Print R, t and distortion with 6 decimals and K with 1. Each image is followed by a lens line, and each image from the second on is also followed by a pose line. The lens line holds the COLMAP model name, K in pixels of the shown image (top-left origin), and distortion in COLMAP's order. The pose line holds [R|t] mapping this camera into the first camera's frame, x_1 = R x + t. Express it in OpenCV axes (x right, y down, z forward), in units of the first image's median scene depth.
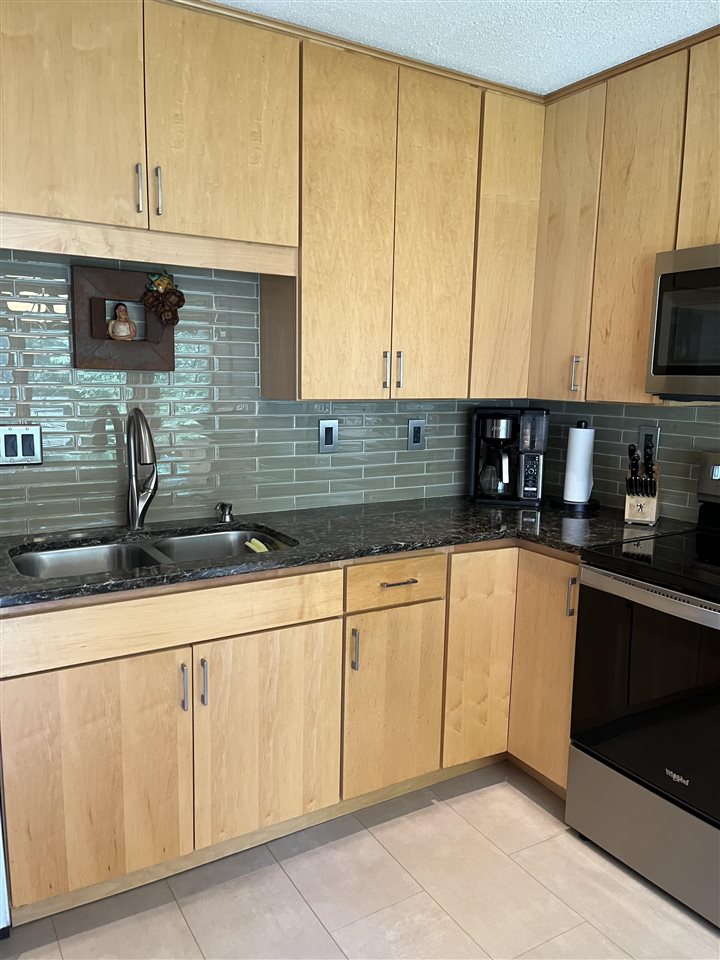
lens RADIAL K [[727.6, 0, 359.1], [0, 727.6, 490.3], [0, 0, 1]] dist [0.067739, -0.084073]
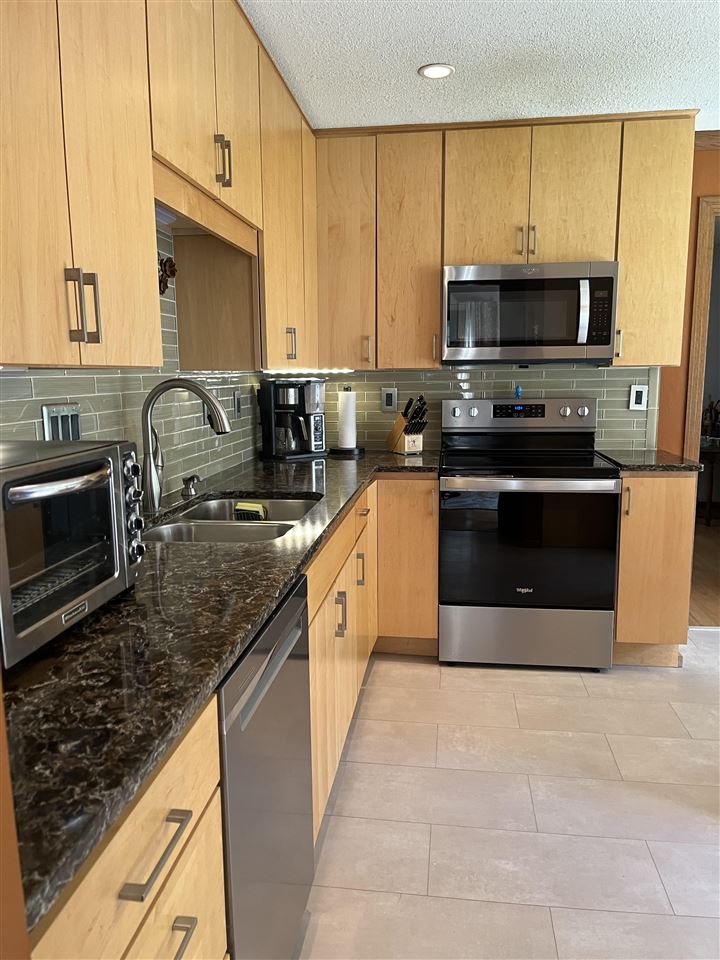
lens RADIAL K [[727.6, 0, 365.7], [0, 727.6, 489.2], [0, 0, 1]] dist [0.067739, -0.084073]
pose [[0.616726, -0.148015, 0.773137, -0.866818], [0.143760, 0.986823, 0.074248, -0.005423], [-0.773940, 0.065355, 0.629878, 0.194793]]
